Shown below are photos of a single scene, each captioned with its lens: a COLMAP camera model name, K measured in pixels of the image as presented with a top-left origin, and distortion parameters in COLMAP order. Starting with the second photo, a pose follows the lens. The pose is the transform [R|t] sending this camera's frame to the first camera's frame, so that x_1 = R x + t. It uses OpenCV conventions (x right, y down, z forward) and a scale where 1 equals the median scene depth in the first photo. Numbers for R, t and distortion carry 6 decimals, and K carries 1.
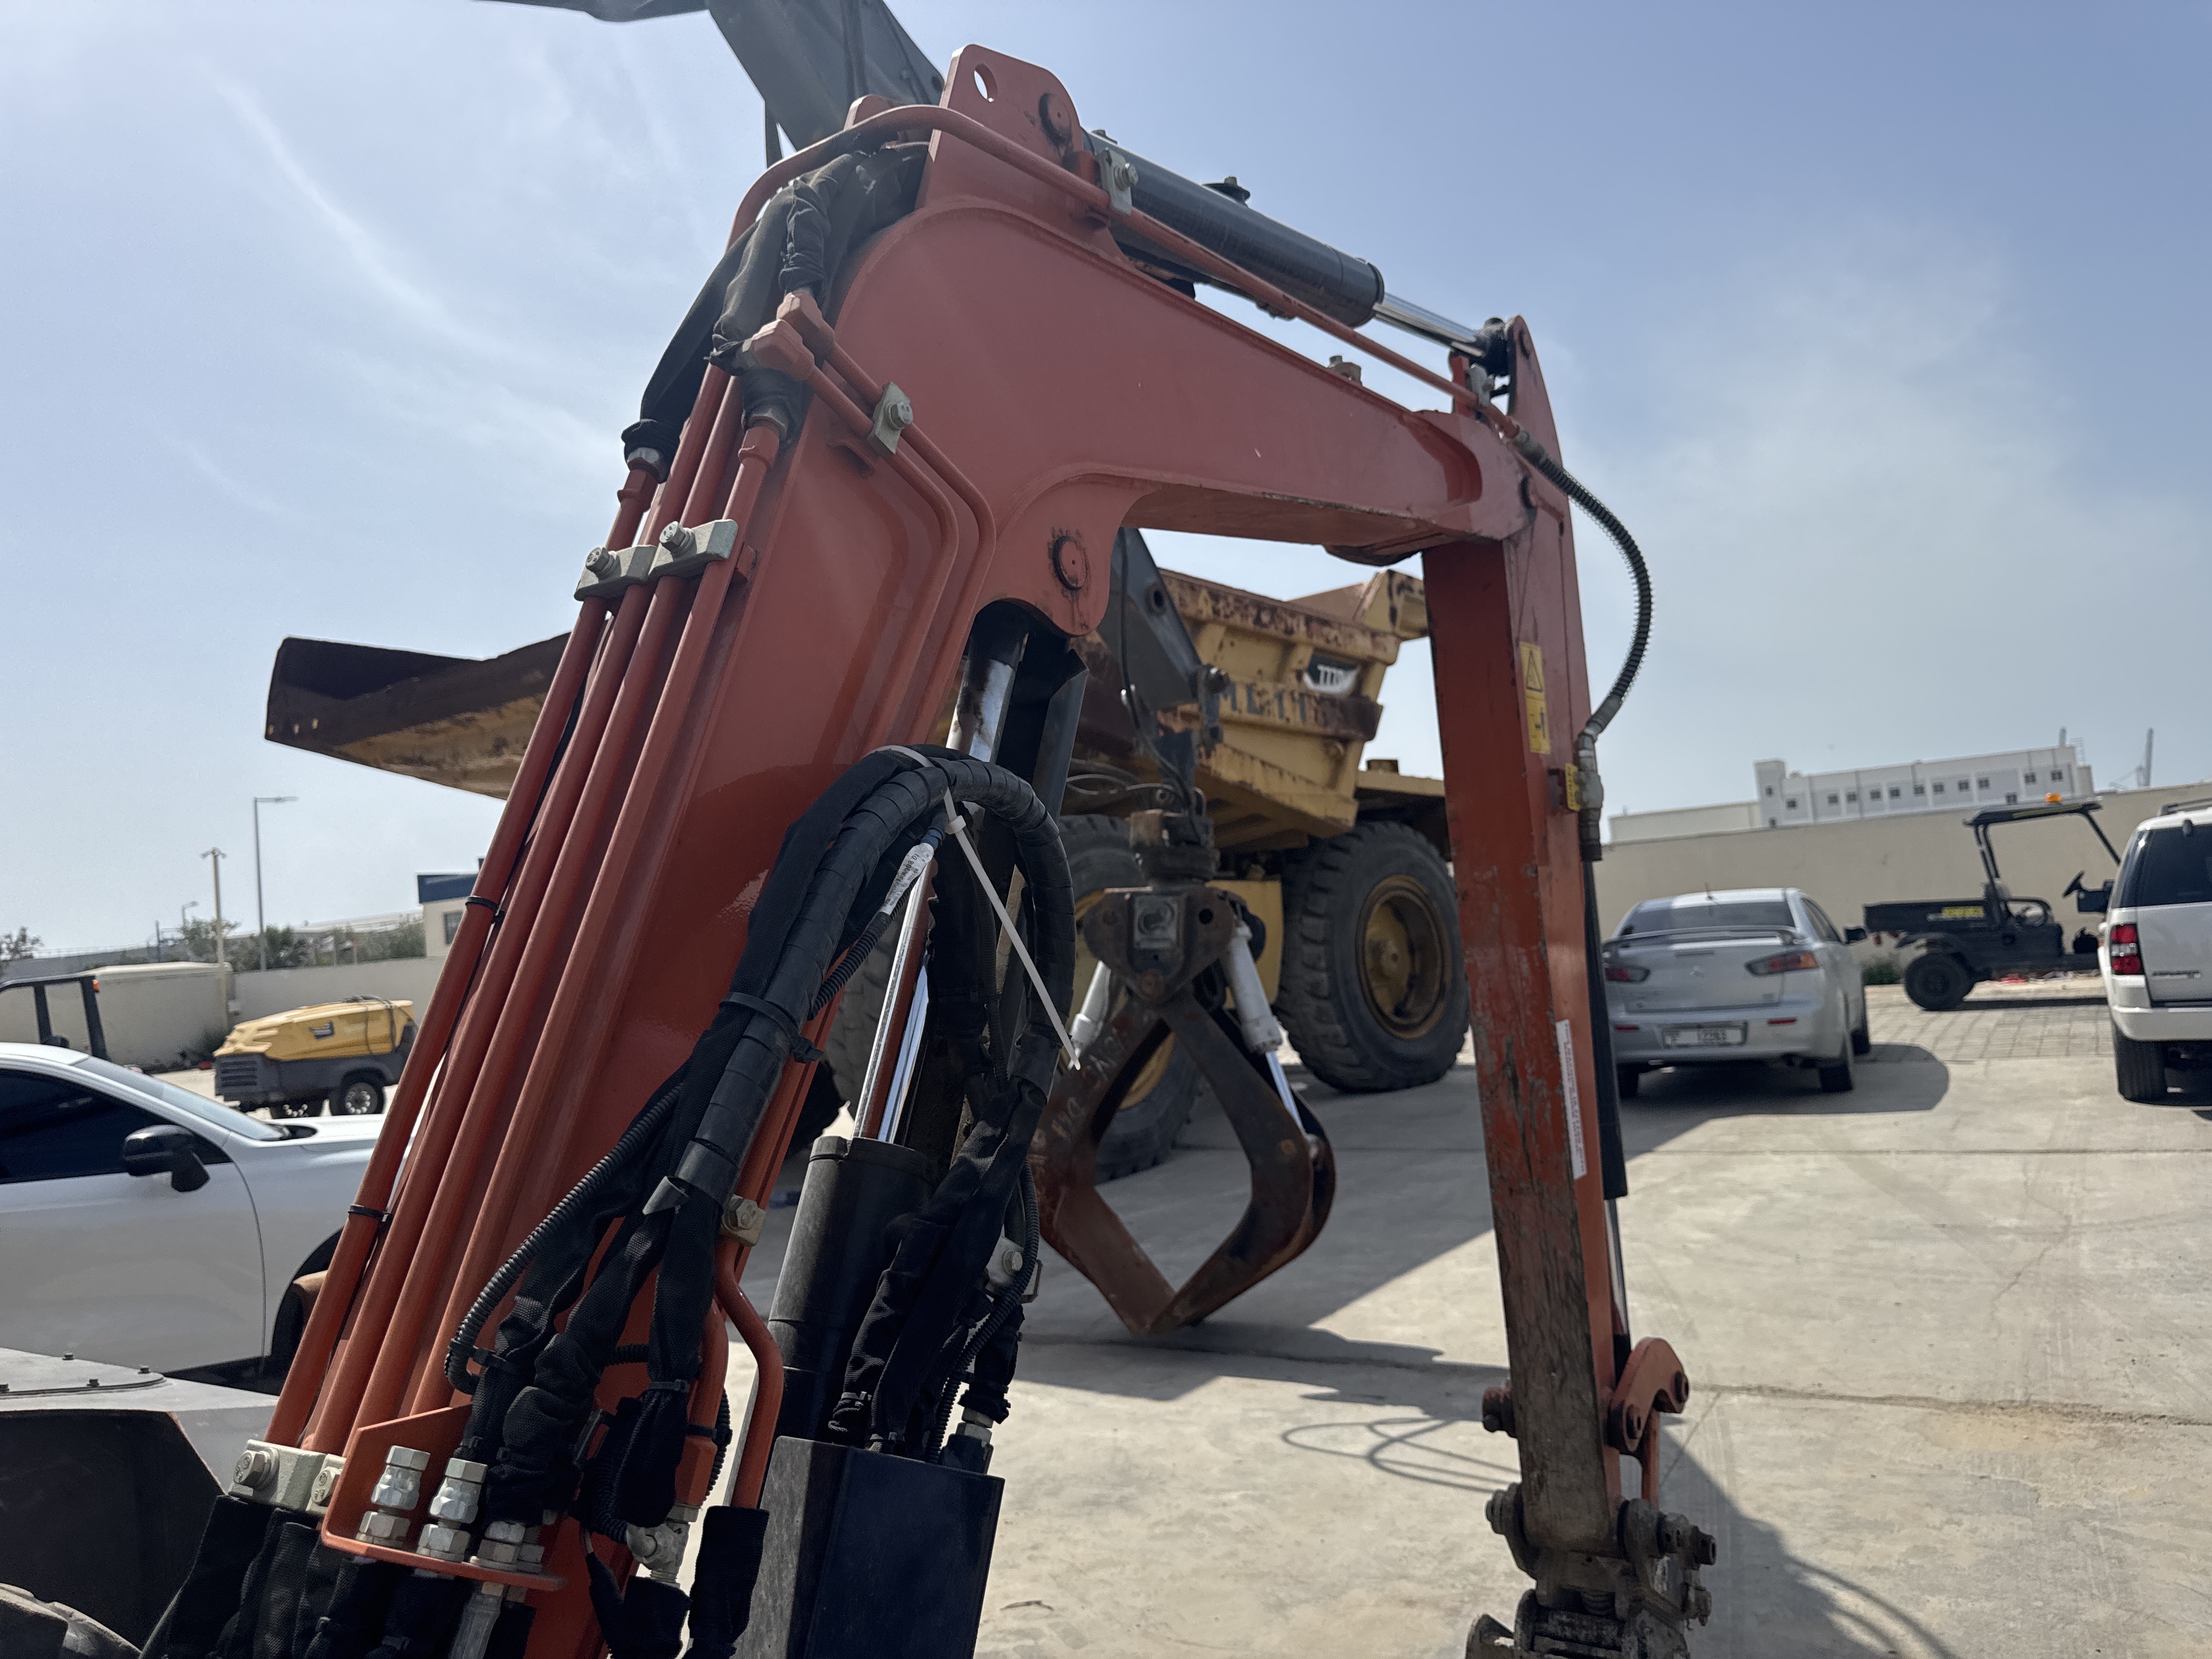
lens RADIAL K [[1557.1, 0, 1047.5], [0, 1557.1, 846.7], [0, 0, 1]] dist [0.178410, -0.363545]
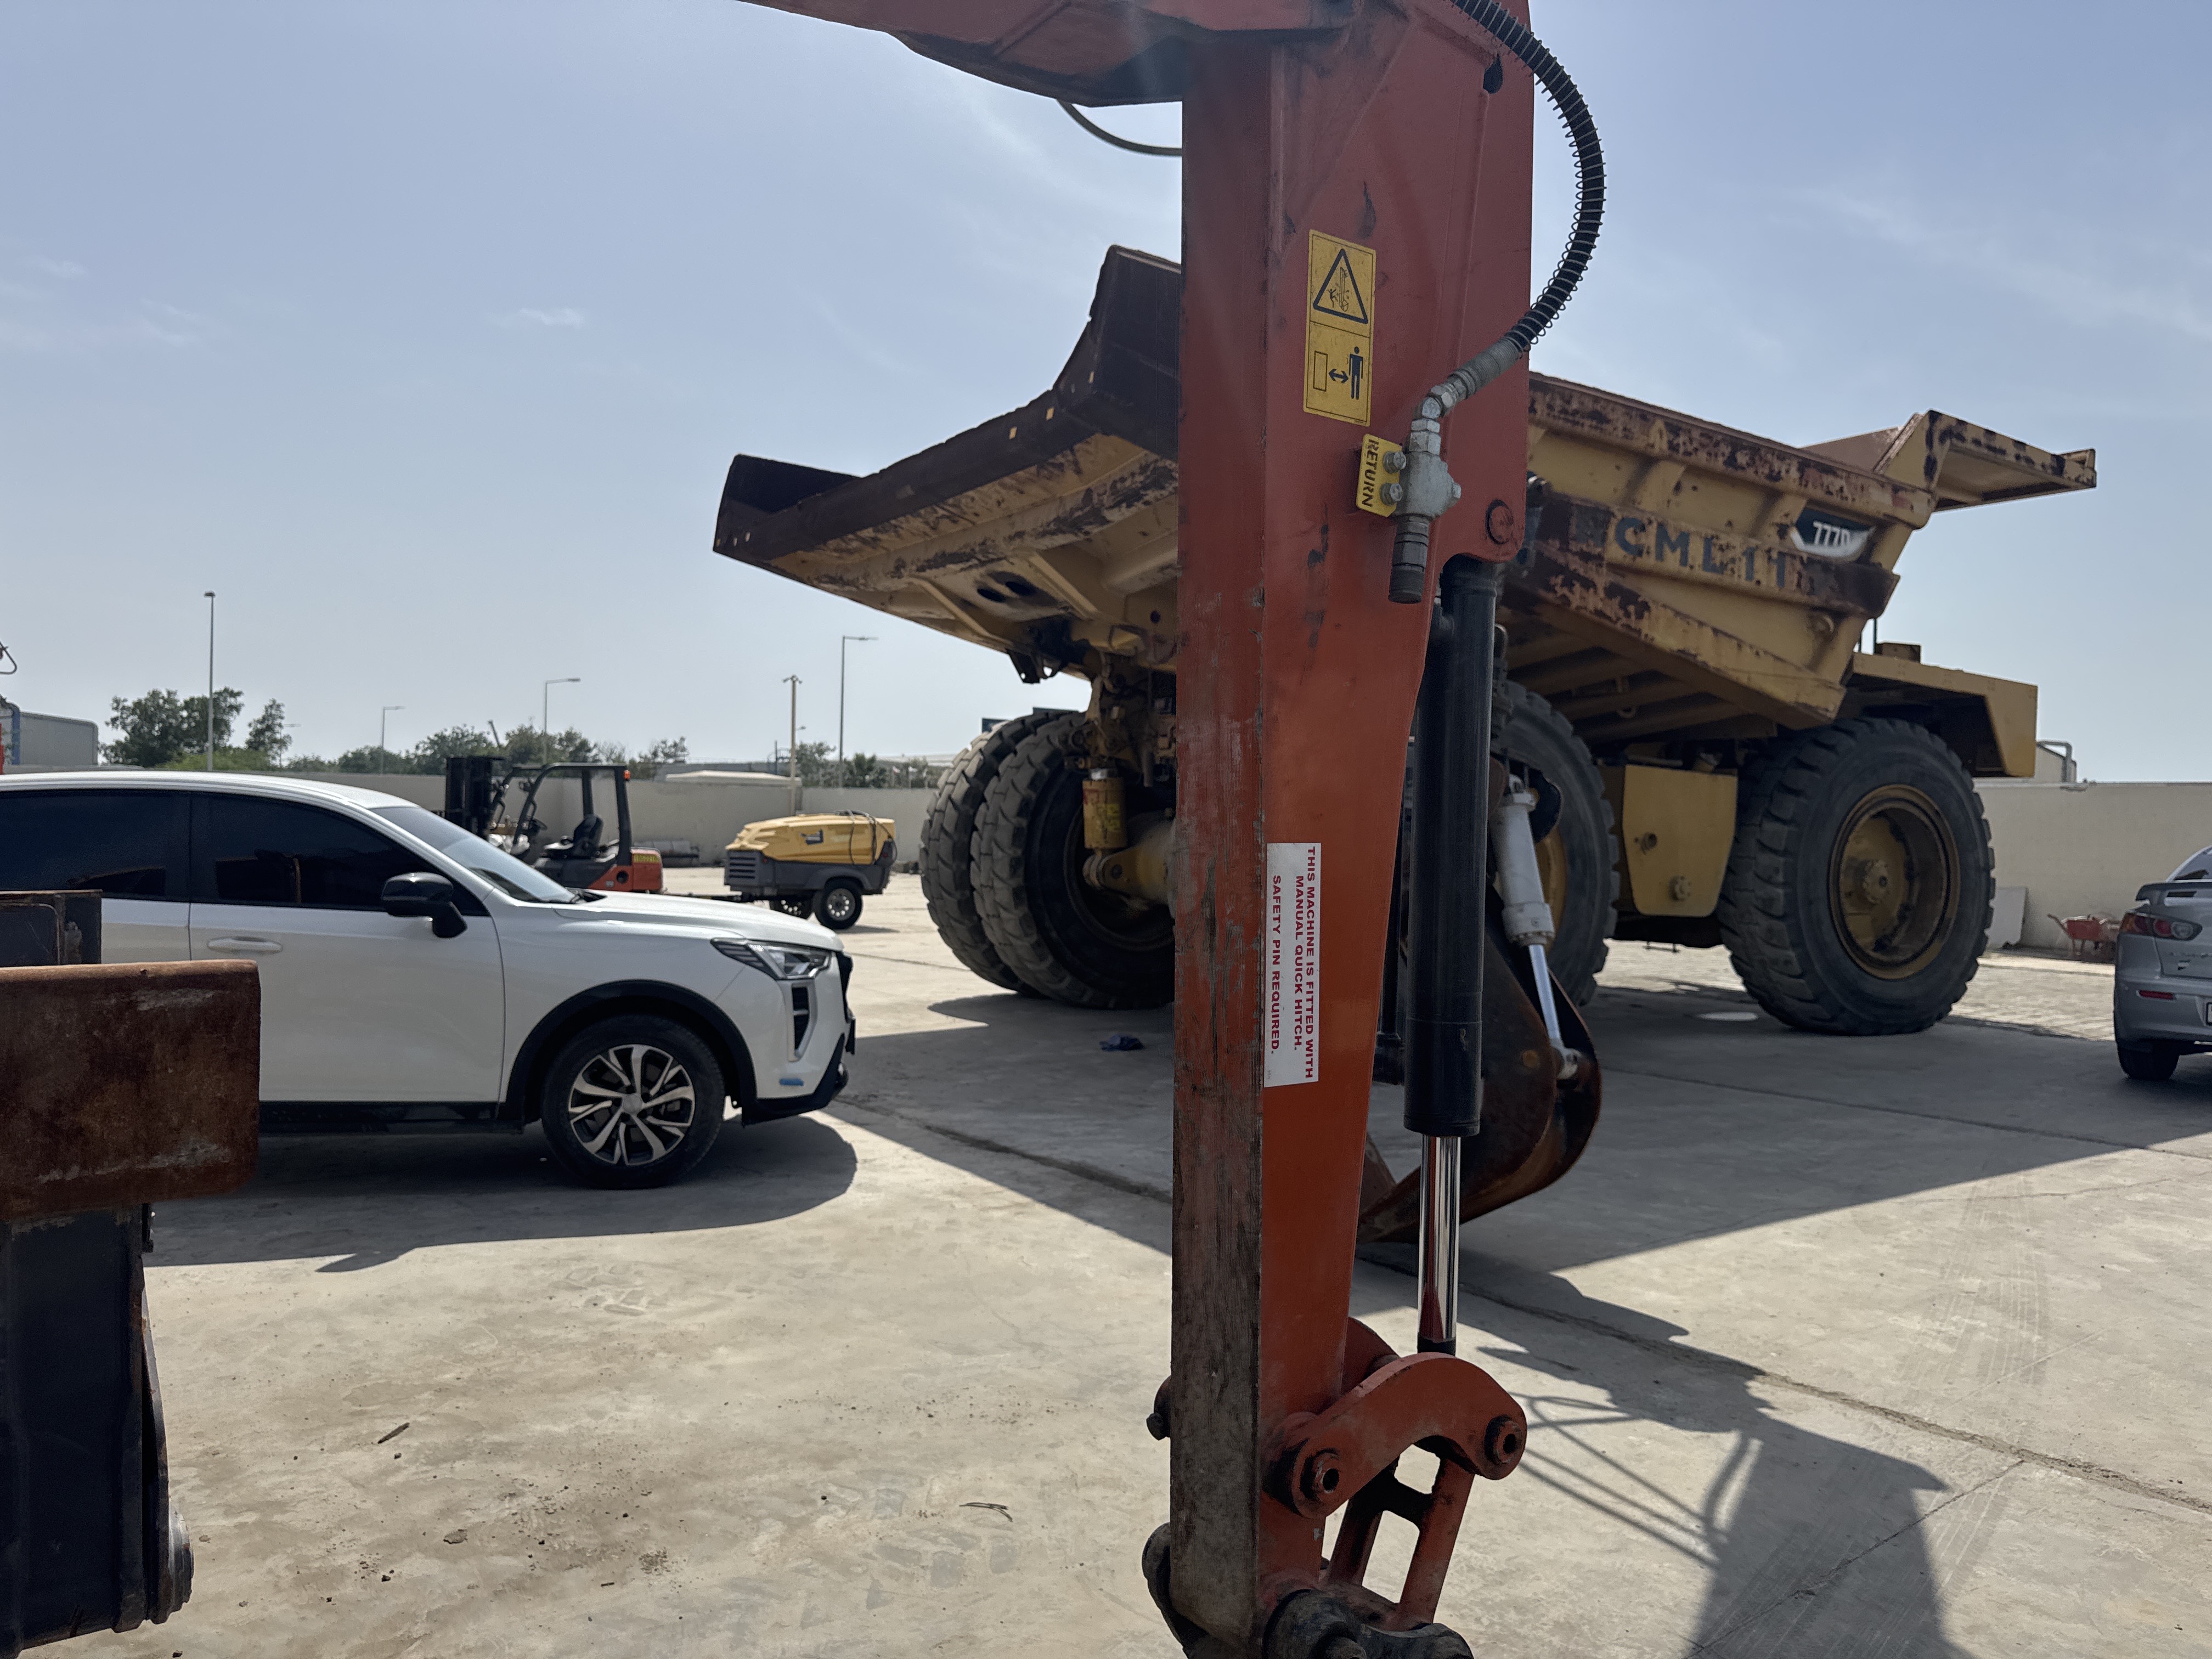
lens RADIAL K [[1559.7, 0, 1047.8], [0, 1559.7, 824.8], [0, 0, 1]] dist [0.068371, -0.101275]
pose [[0.940659, 0.106017, -0.322367, 0.080622], [-0.084082, 0.993139, 0.081267, 0.011284], [0.328771, -0.049339, 0.943120, 0.070145]]
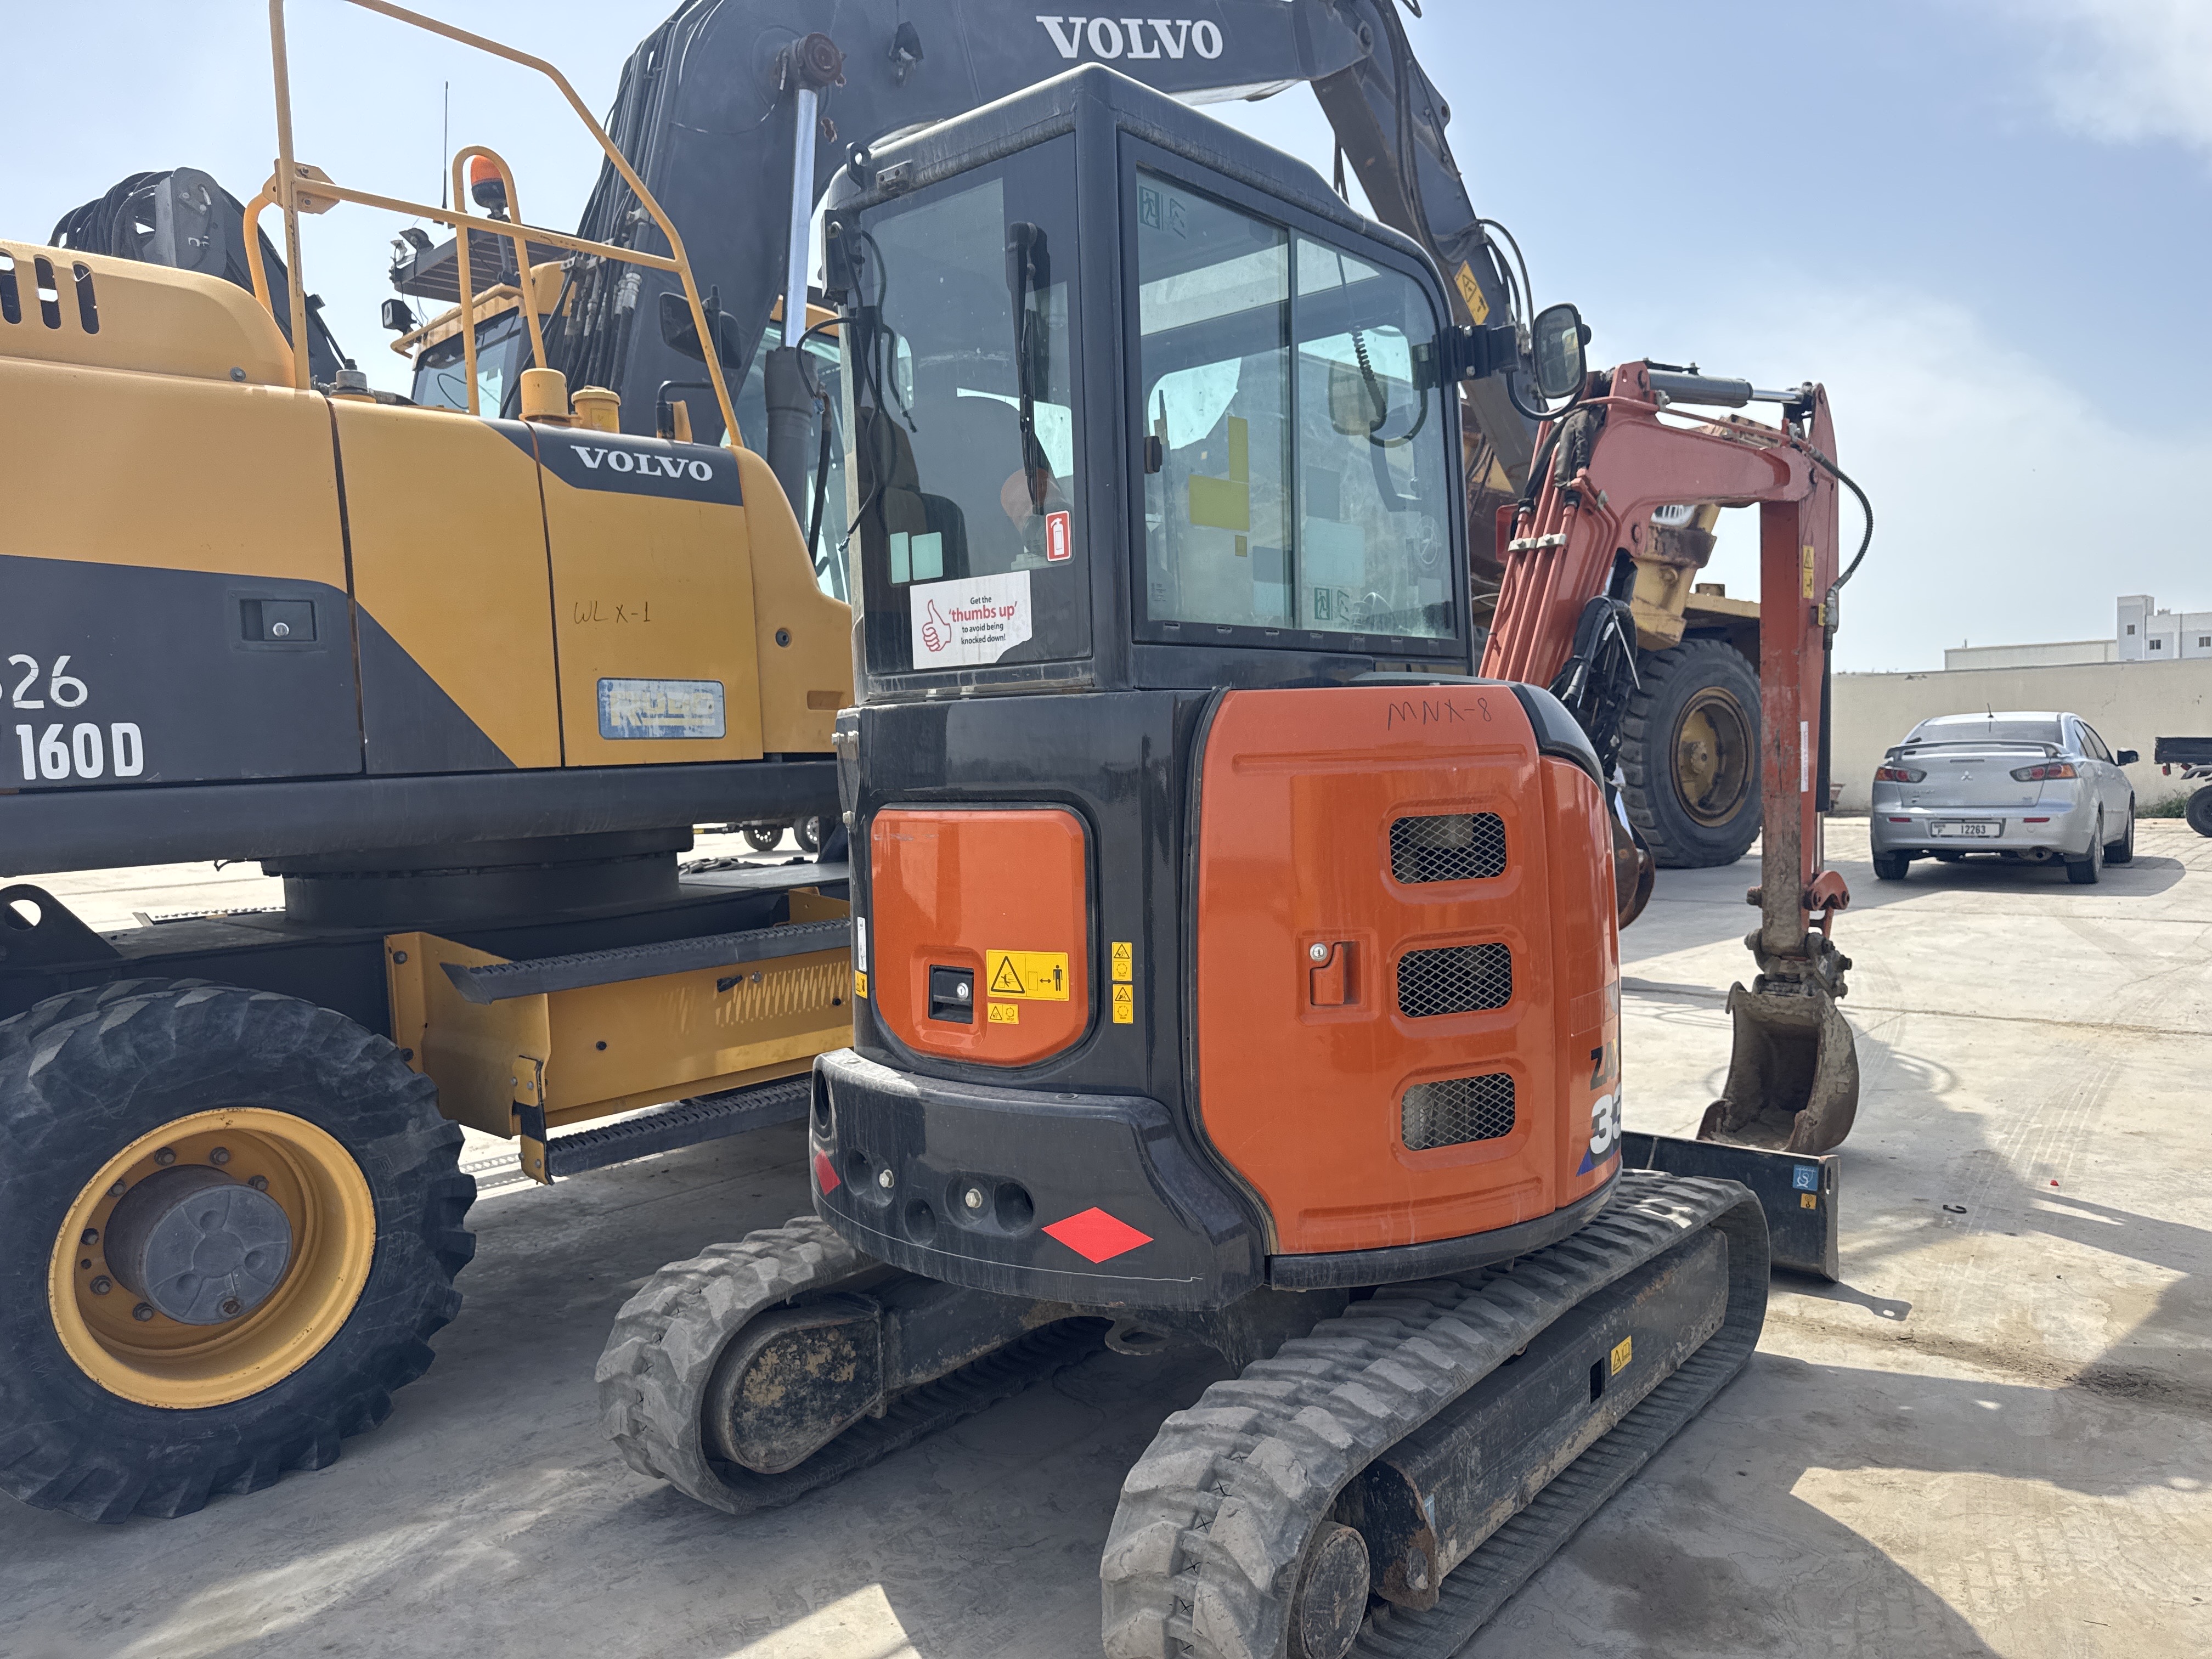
lens RADIAL K [[1548.9, 0, 1108.6], [0, 1548.9, 851.0], [0, 0, 1]] dist [0.108200, -0.157510]
pose [[0.988594, 0.064550, -0.136073, -0.060590], [-0.046591, 0.990252, 0.131267, 0.008588], [0.143220, -0.123430, 0.981964, -0.246409]]
